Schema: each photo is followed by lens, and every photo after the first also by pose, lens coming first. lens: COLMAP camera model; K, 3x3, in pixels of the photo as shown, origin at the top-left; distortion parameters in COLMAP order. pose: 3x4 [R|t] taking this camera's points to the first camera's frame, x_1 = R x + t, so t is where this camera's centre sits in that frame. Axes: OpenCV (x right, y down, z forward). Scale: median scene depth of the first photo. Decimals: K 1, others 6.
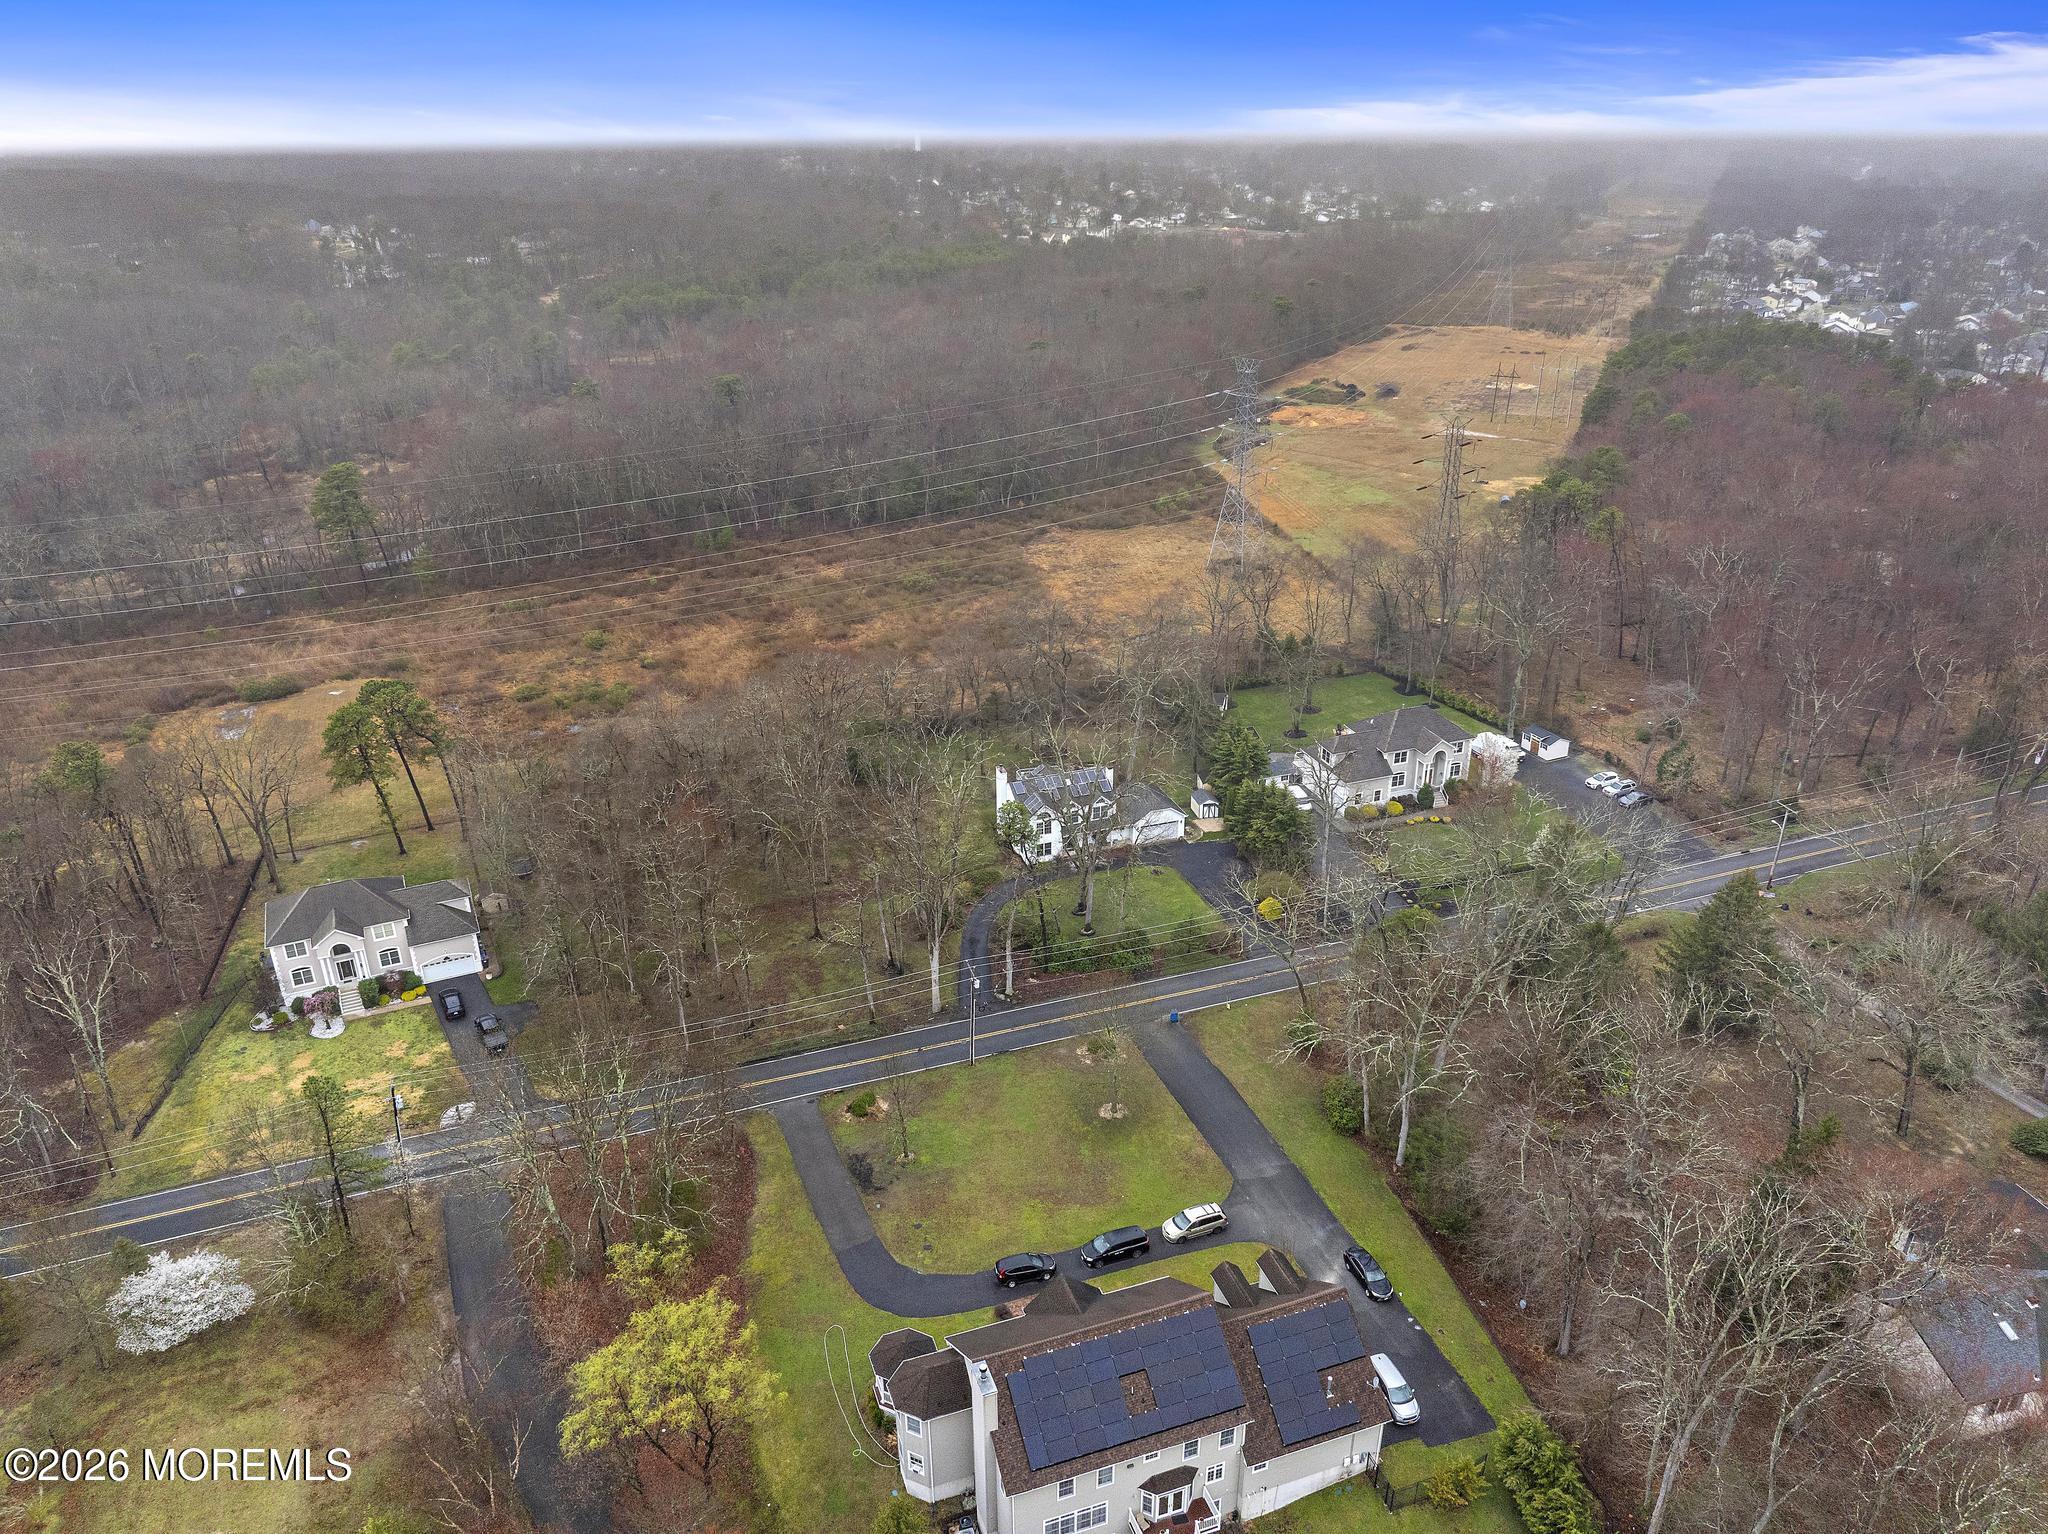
lens RADIAL K [[1440.6, 0, 1025.0], [0, 1440.6, 775.8], [0, 0, 1]] dist [-0.036540, 0.001291]
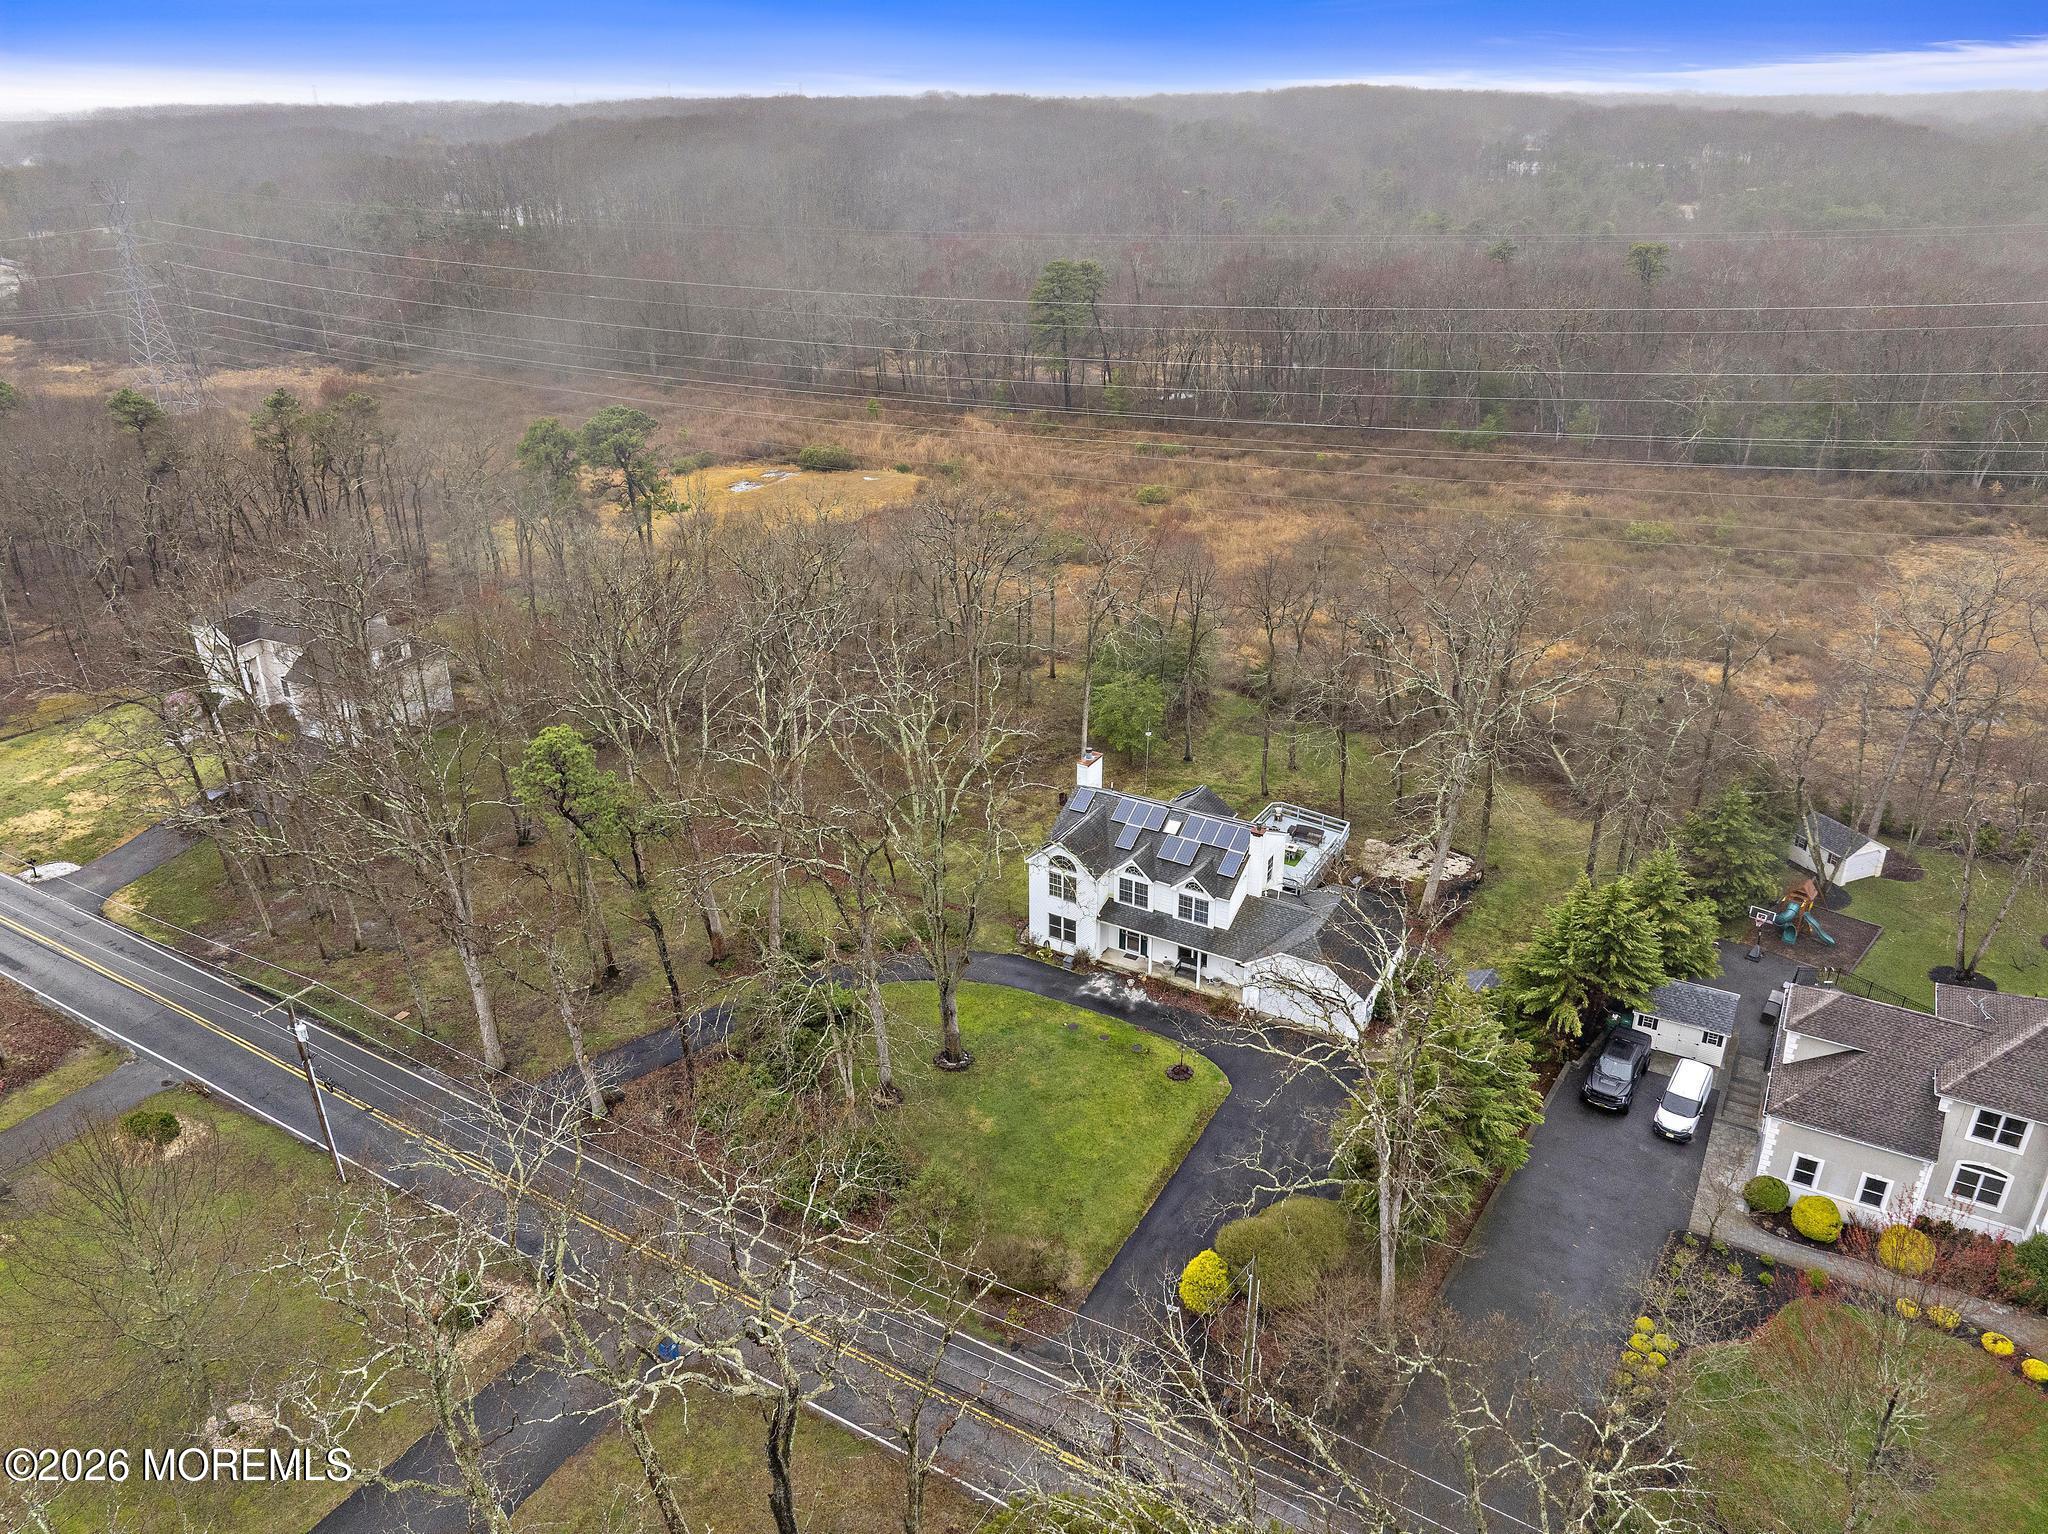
lens RADIAL K [[1440.6, 0, 1031.5], [0, 1440.6, 756.3], [0, 0, 1]] dist [-0.036540, 0.001291]
pose [[0.648708, 0.326709, -0.687342, 0.326161], [-0.325535, 0.935490, 0.137422, -0.069541], [0.687898, 0.134607, 0.713216, 0.612998]]
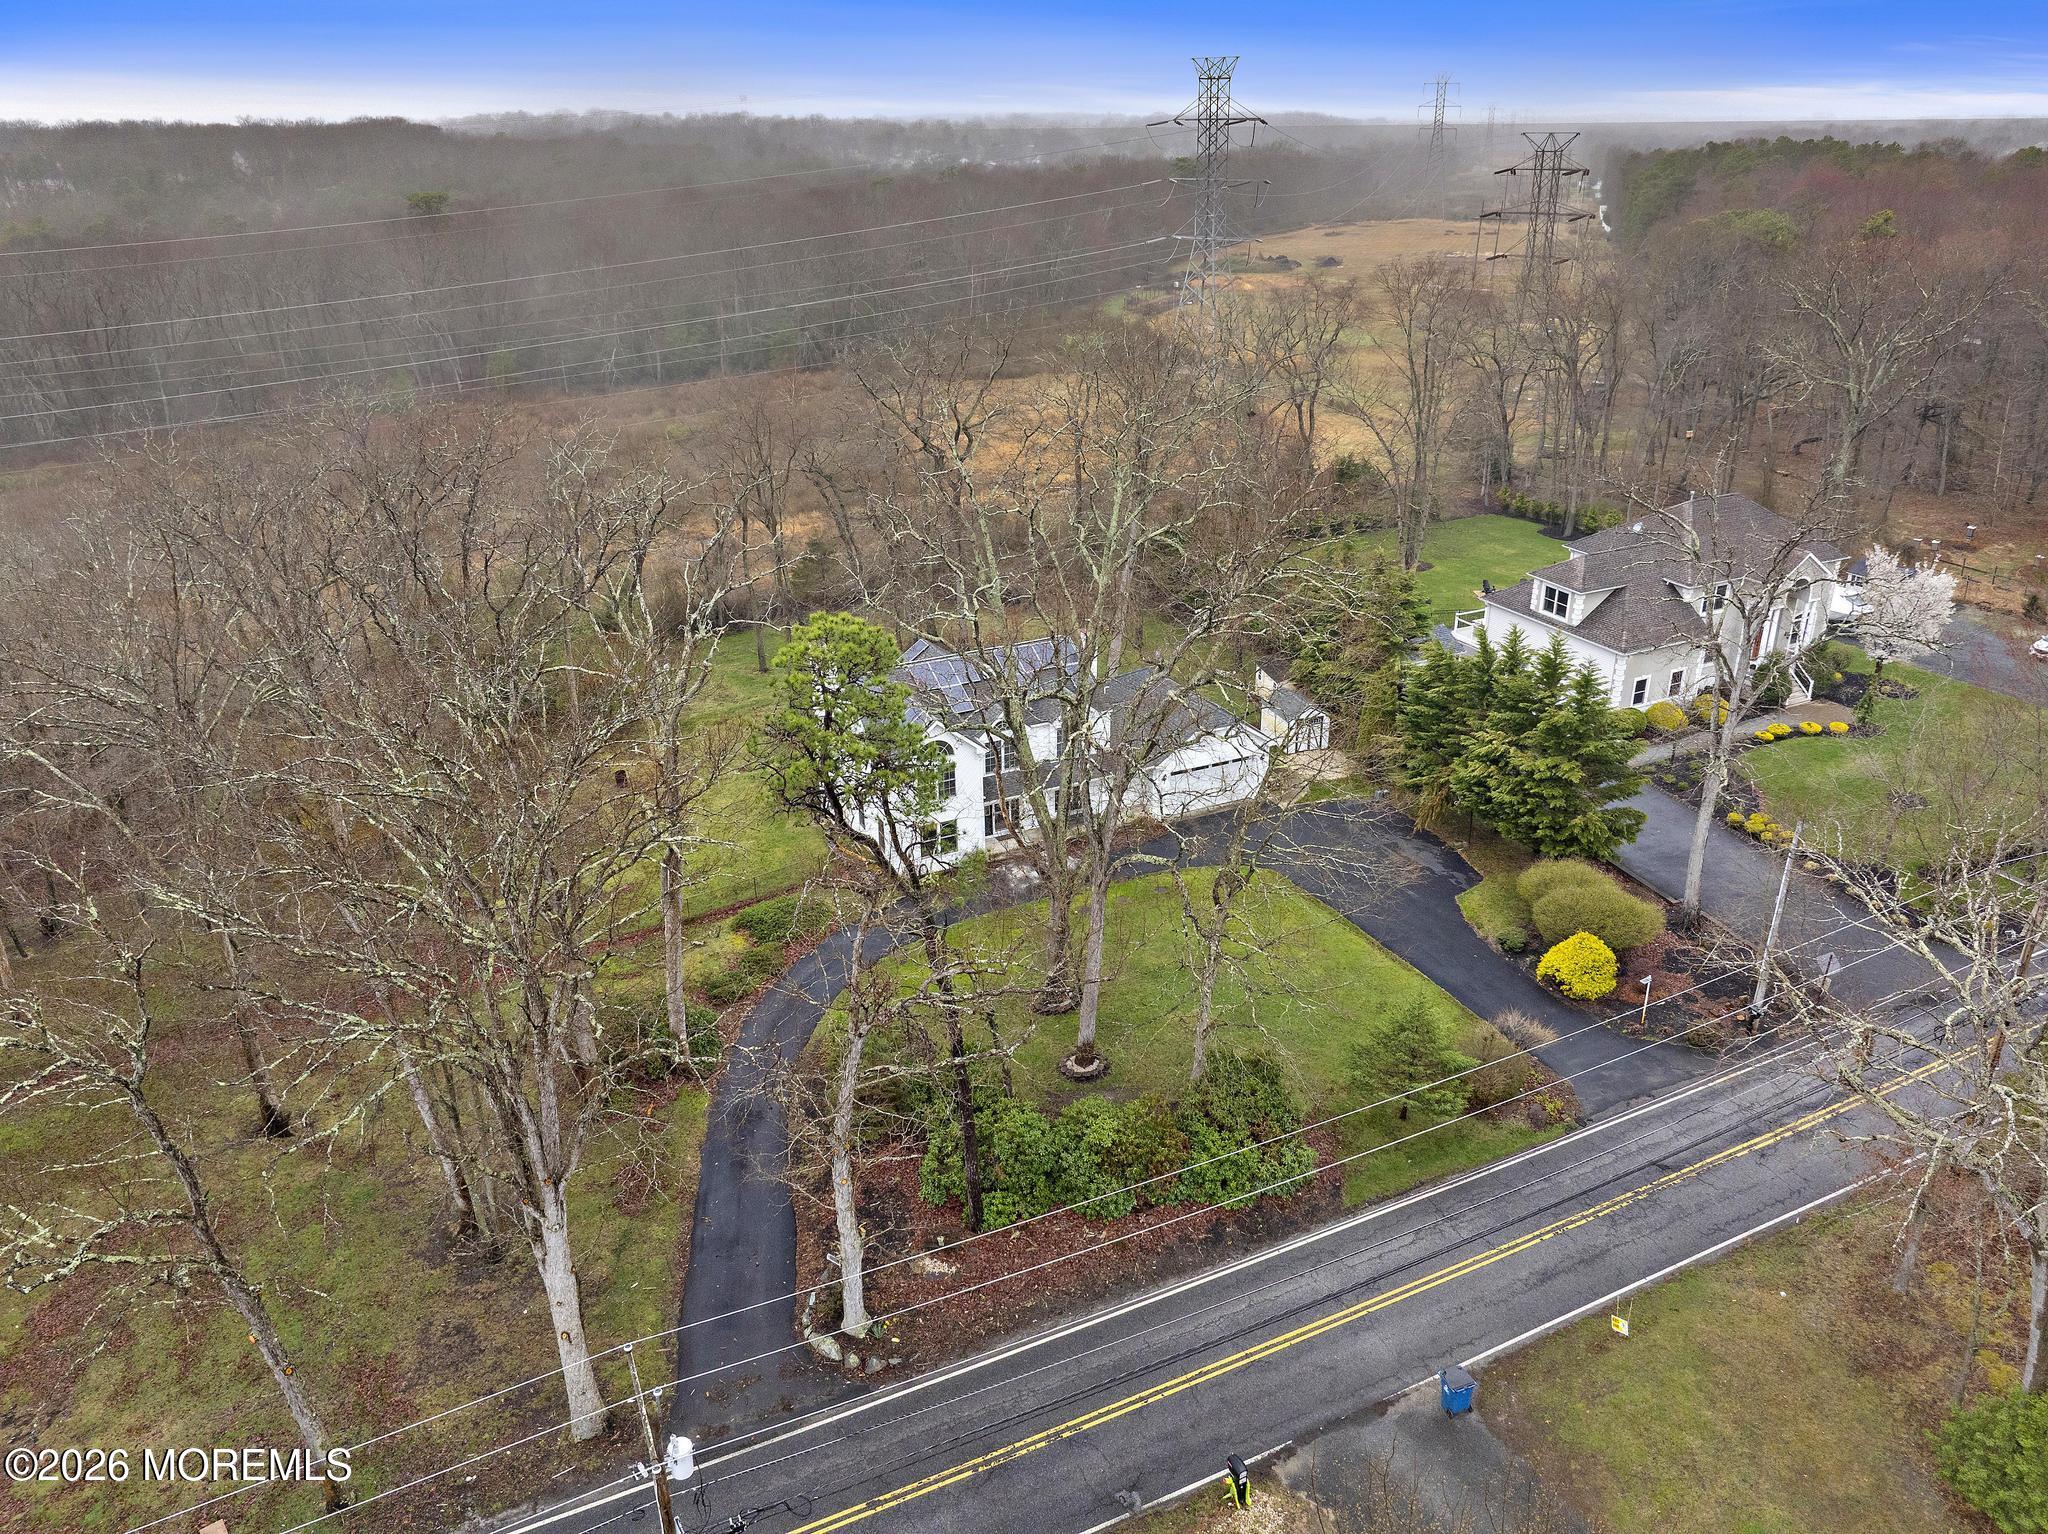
lens RADIAL K [[1440.6, 0, 1022.2], [0, 1440.6, 760.1], [0, 0, 1]] dist [-0.036540, 0.001291]
pose [[0.994743, -0.047330, 0.090804, 0.001217], [0.049497, 0.998537, -0.021756, 0.038661], [-0.089642, 0.026137, 0.995631, 0.595600]]
